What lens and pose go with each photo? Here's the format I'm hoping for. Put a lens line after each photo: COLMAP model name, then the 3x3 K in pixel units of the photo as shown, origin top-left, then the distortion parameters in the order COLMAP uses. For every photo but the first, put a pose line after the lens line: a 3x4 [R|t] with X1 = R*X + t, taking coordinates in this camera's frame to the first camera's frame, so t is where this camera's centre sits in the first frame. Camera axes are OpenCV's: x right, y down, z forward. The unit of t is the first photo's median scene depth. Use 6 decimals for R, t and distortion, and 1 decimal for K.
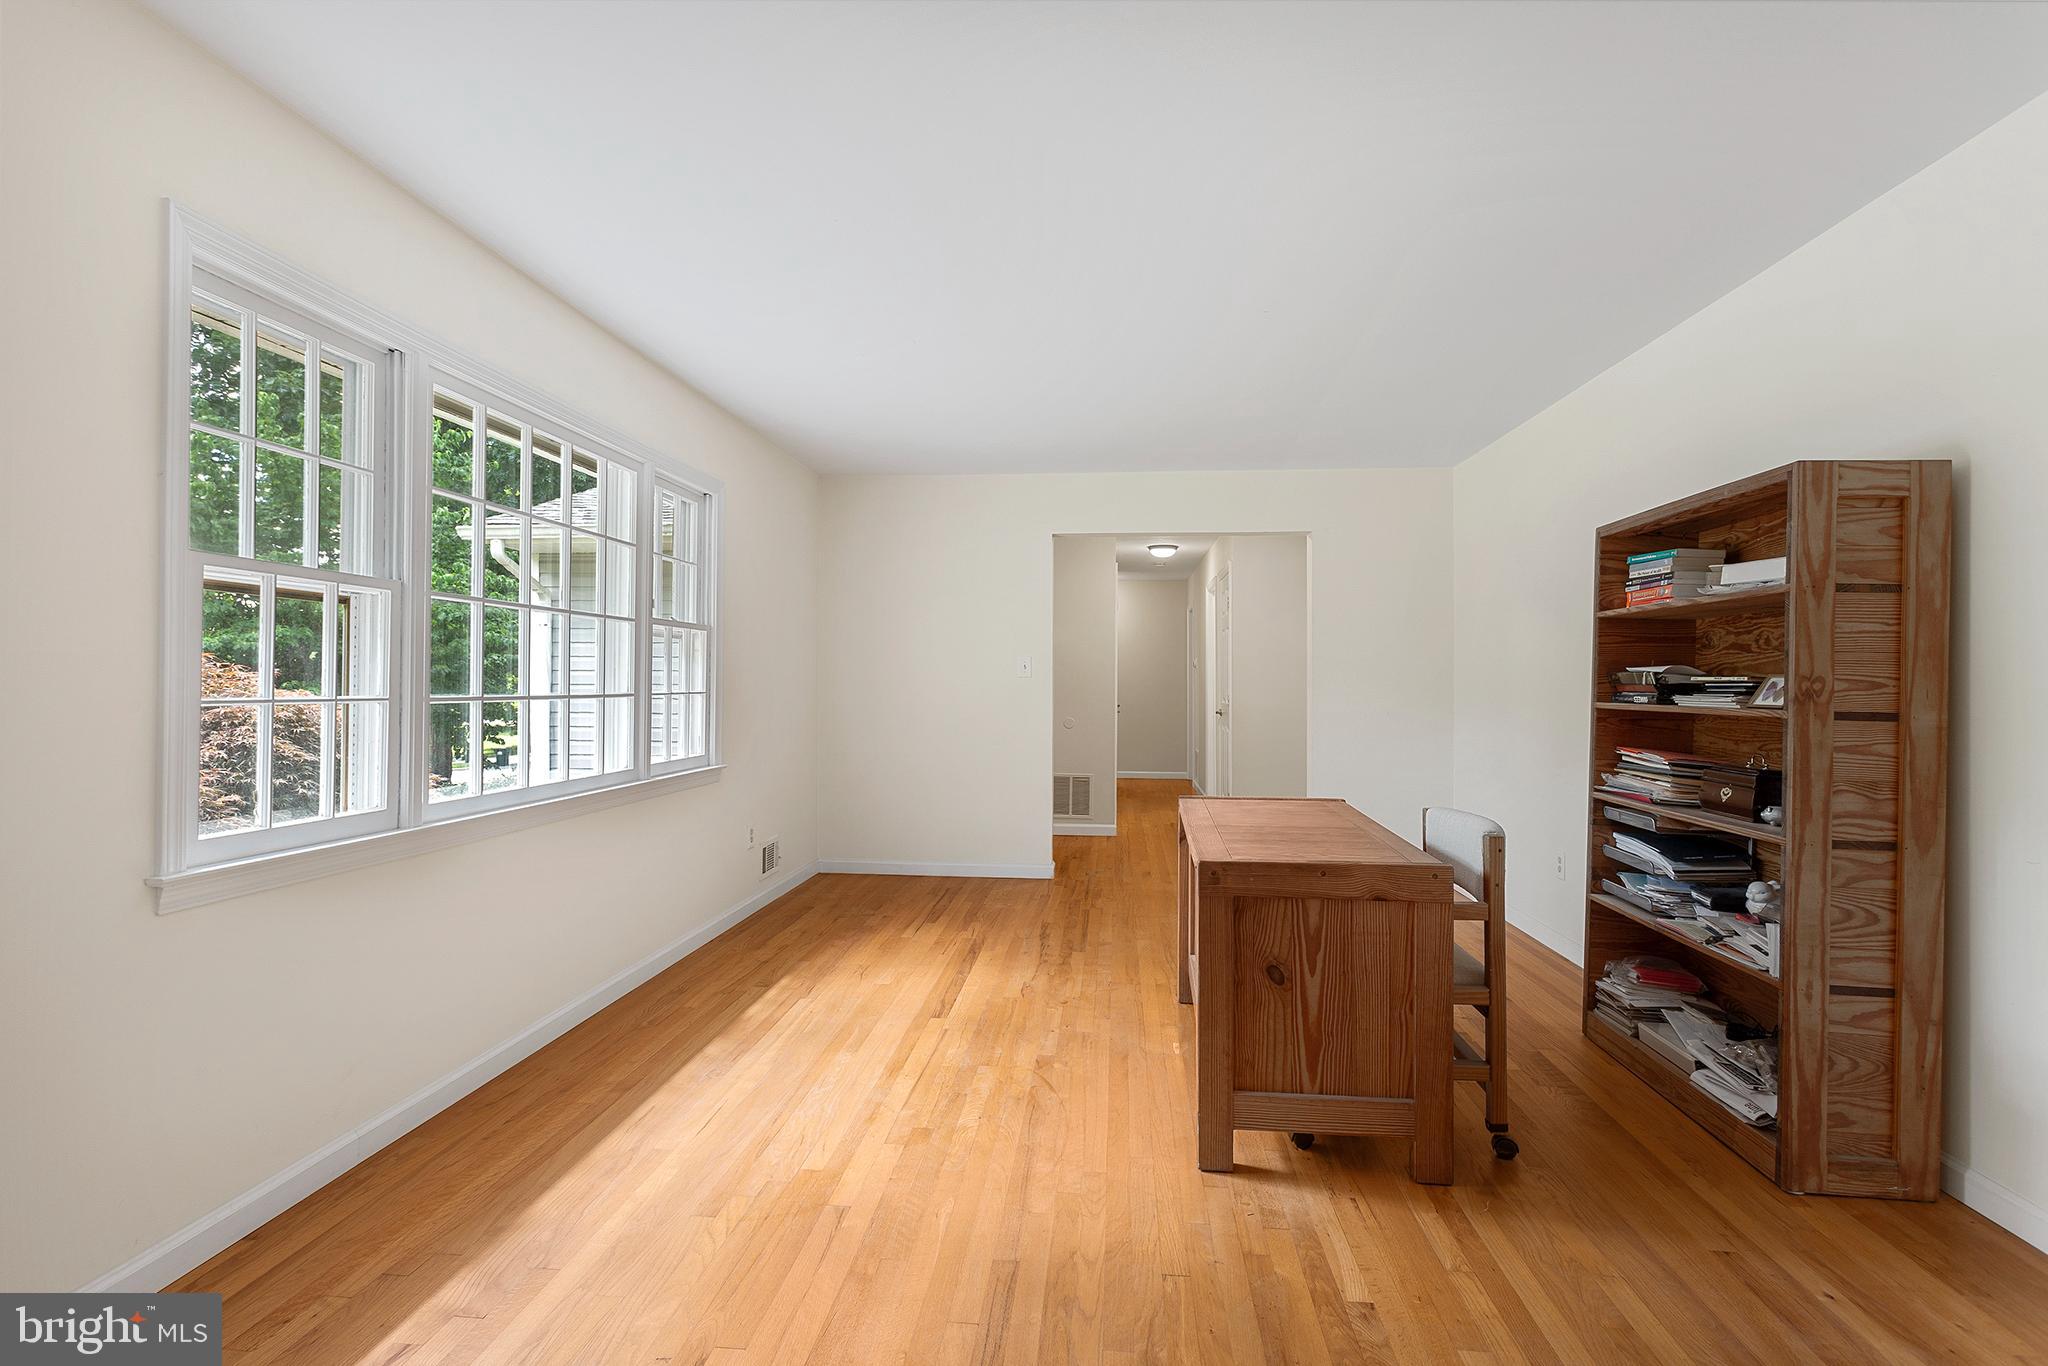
lens RADIAL K [[967.3, 0, 1022.3], [0, 967.3, 675.8], [0, 0, 1]] dist [-0.000329, 0.000497]
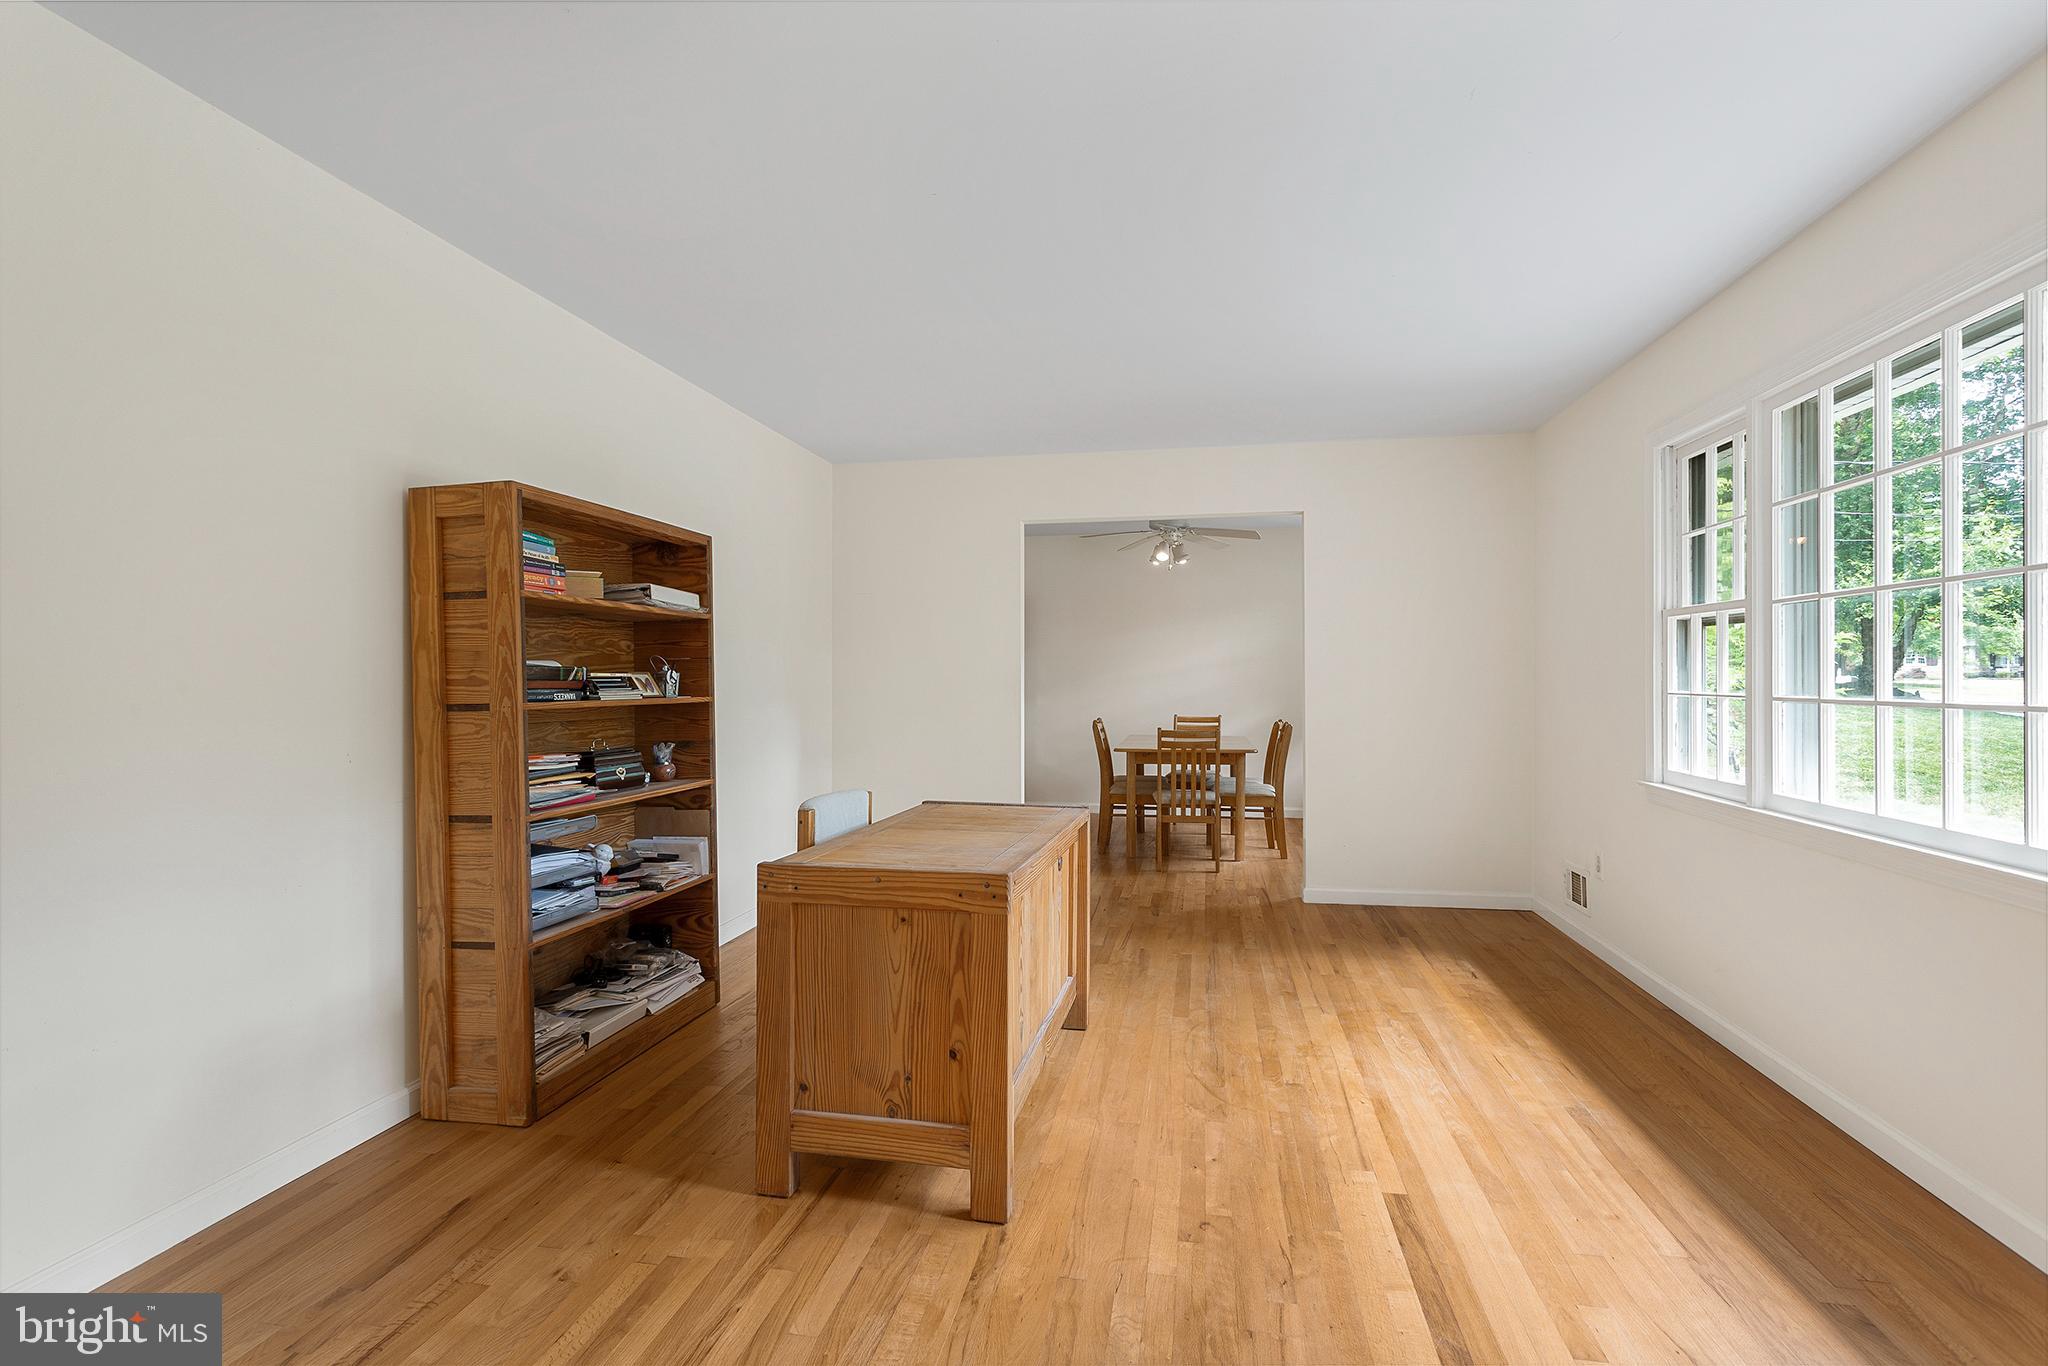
lens RADIAL K [[967.3, 0, 1022.3], [0, 967.3, 675.8], [0, 0, 1]] dist [-0.000329, 0.000497]
pose [[-0.995698, -0.002806, 0.092612, 0.116051], [-0.003764, 0.999941, -0.010167, 0.012448], [-0.092578, -0.010472, -0.995650, 1.867433]]
